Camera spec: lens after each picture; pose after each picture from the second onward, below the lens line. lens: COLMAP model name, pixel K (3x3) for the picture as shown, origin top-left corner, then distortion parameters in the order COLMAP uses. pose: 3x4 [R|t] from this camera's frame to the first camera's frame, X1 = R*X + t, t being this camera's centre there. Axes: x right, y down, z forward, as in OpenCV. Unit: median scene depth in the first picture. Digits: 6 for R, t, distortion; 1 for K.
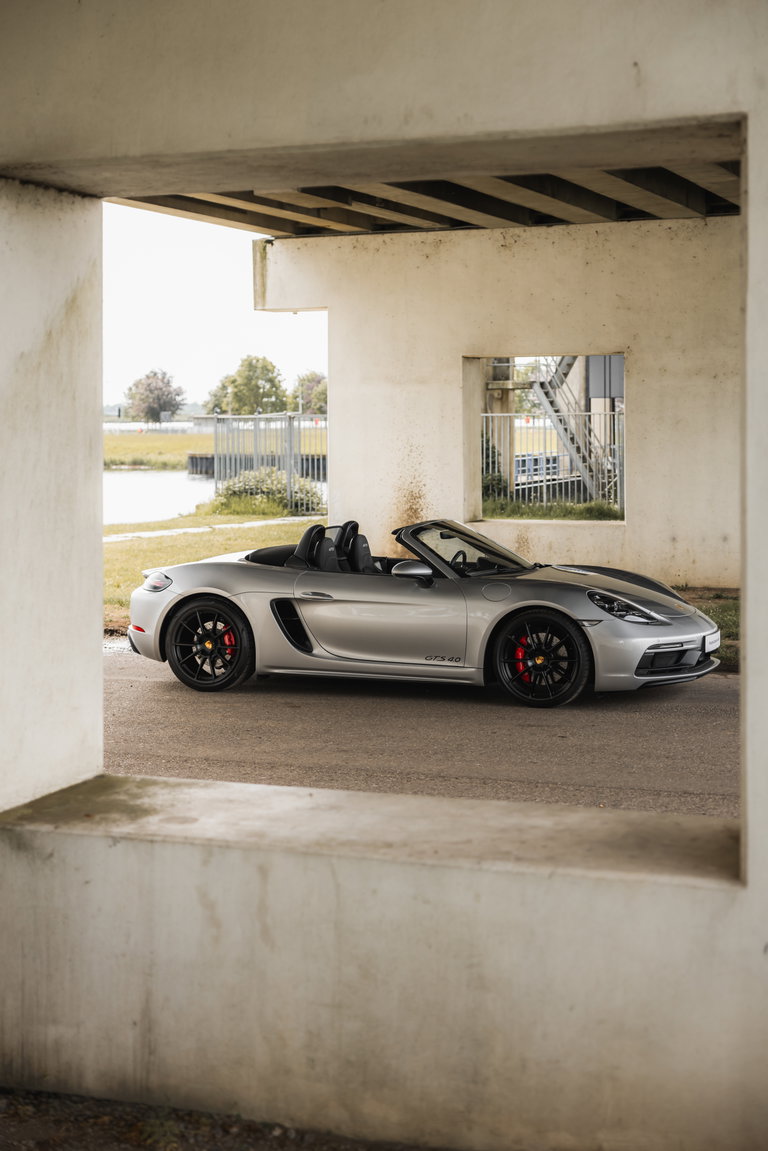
lens RADIAL K [[1853.9, 0, 382.0], [0, 1853.9, 573.5], [0, 0, 1]] dist [0.005925, 0.000000]
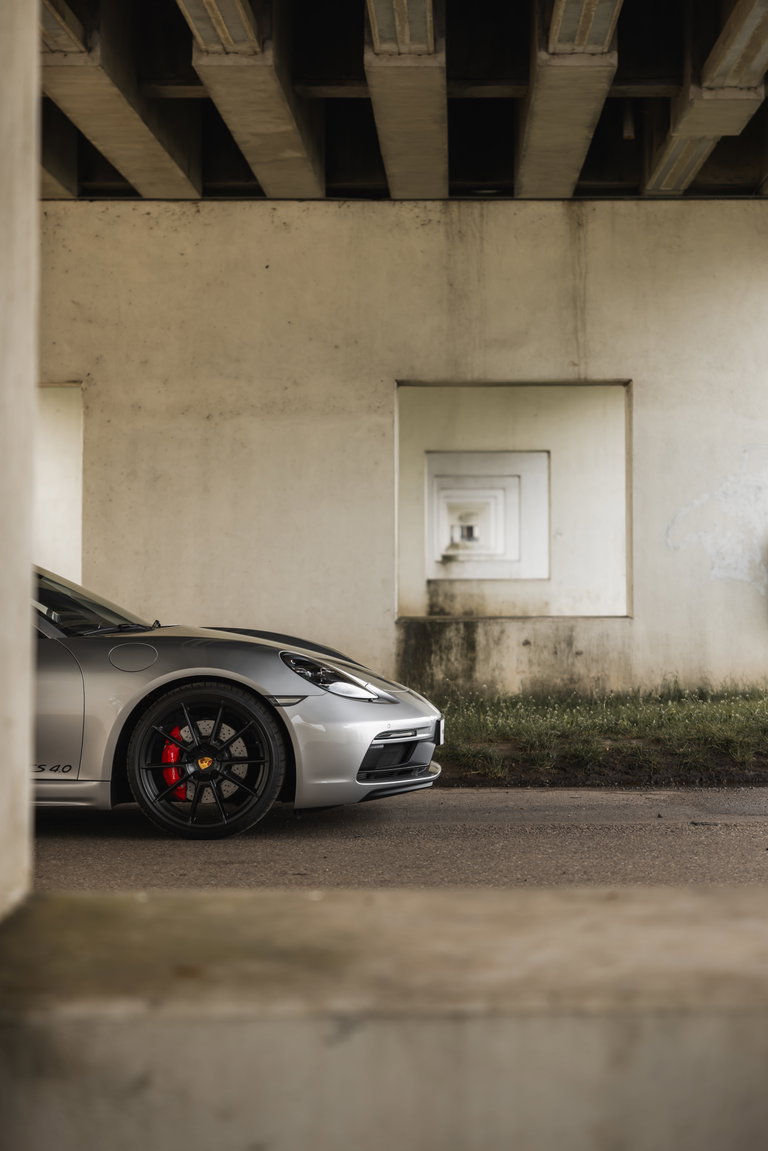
lens RADIAL K [[2275.4, 0, 509.3], [0, 2275.4, 527.8], [0, 0, 1]] dist [0.040789, 0.000000]
pose [[0.919706, 0.009277, 0.392497, -0.123546], [0.026739, 0.995919, -0.086195, 0.036074], [-0.391695, 0.089769, 0.915705, 0.237249]]
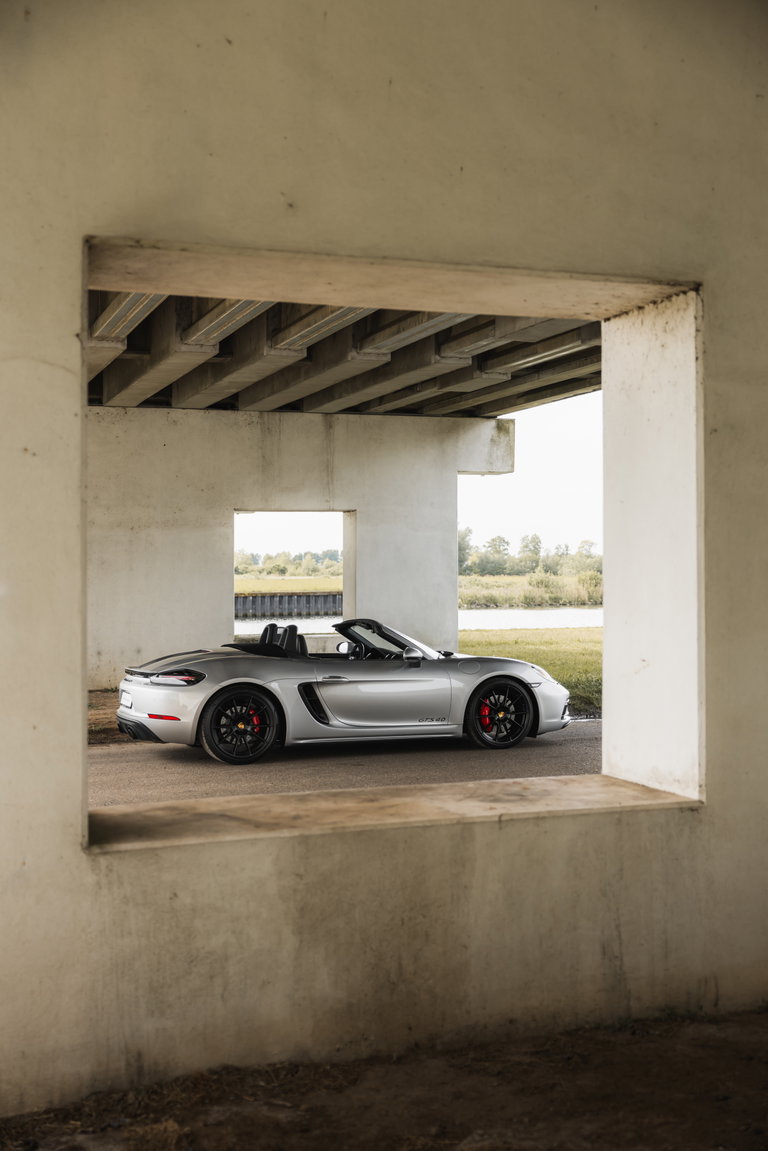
lens RADIAL K [[1425.4, 0, 385.7], [0, 1425.4, 580.1], [0, 0, 1]] dist [-0.068802, 0.000000]
pose [[0.739730, 0.000673, 0.672903, -0.690065], [0.056584, 0.996395, -0.063200, 0.008554], [-0.670520, 0.084827, 0.737026, 0.257210]]
